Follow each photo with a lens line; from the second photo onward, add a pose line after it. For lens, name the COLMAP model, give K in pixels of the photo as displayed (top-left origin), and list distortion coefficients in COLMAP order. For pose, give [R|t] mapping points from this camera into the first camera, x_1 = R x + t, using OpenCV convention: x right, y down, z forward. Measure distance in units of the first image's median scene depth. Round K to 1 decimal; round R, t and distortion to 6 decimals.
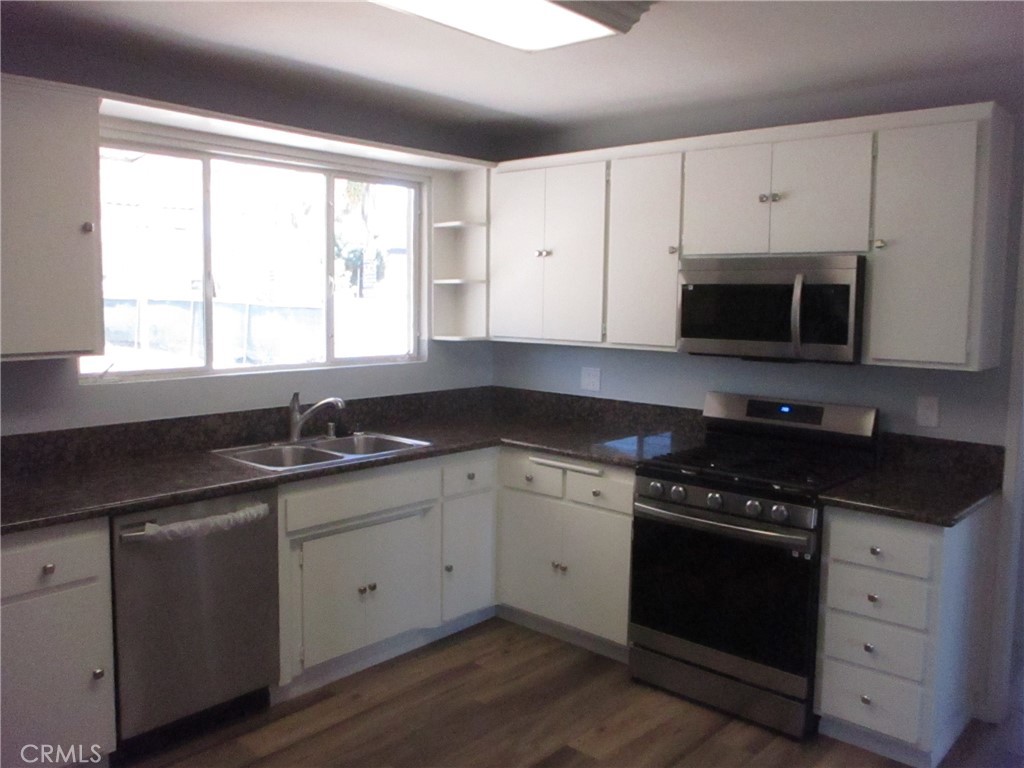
lens RADIAL K [[847.9, 0, 512.0], [0, 847.9, 384.0], [0, 0, 1]] dist [0.006727, 0.011452]
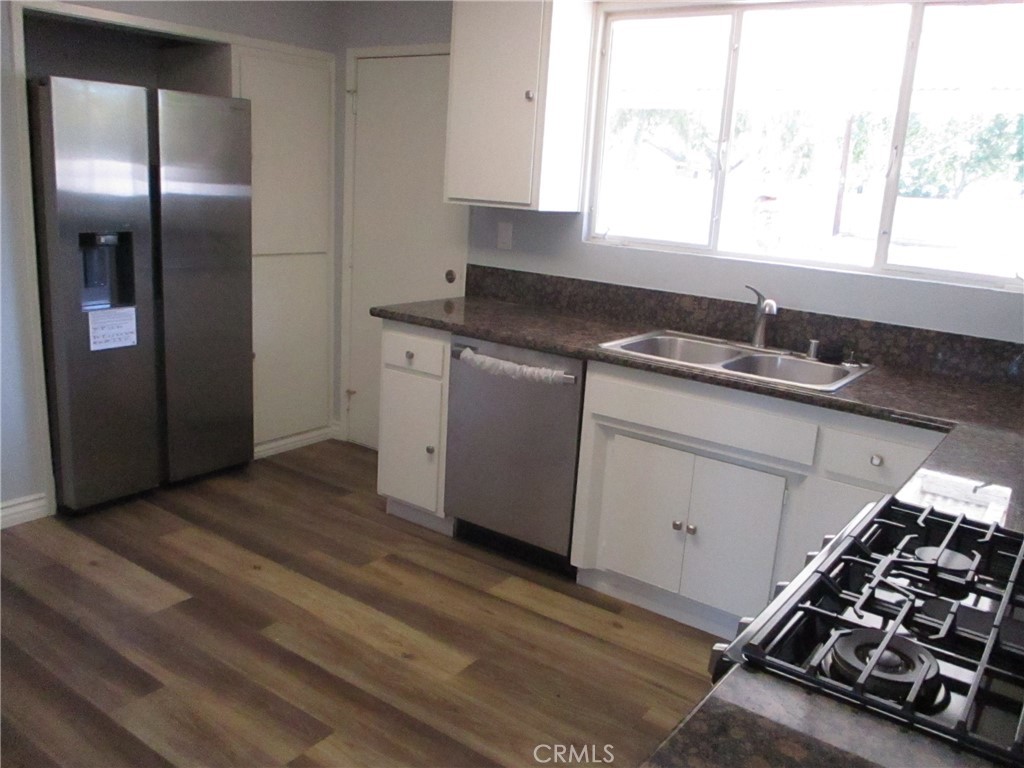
lens RADIAL K [[848.4, 0, 513.1], [0, 848.4, 367.7], [0, 0, 1]] dist [-0.032251, 0.014495]
pose [[0.104547, 0.213982, -0.971227, 0.658146], [-0.165659, 0.966682, 0.195149, -0.044160], [0.980626, 0.140490, 0.136511, 0.820028]]
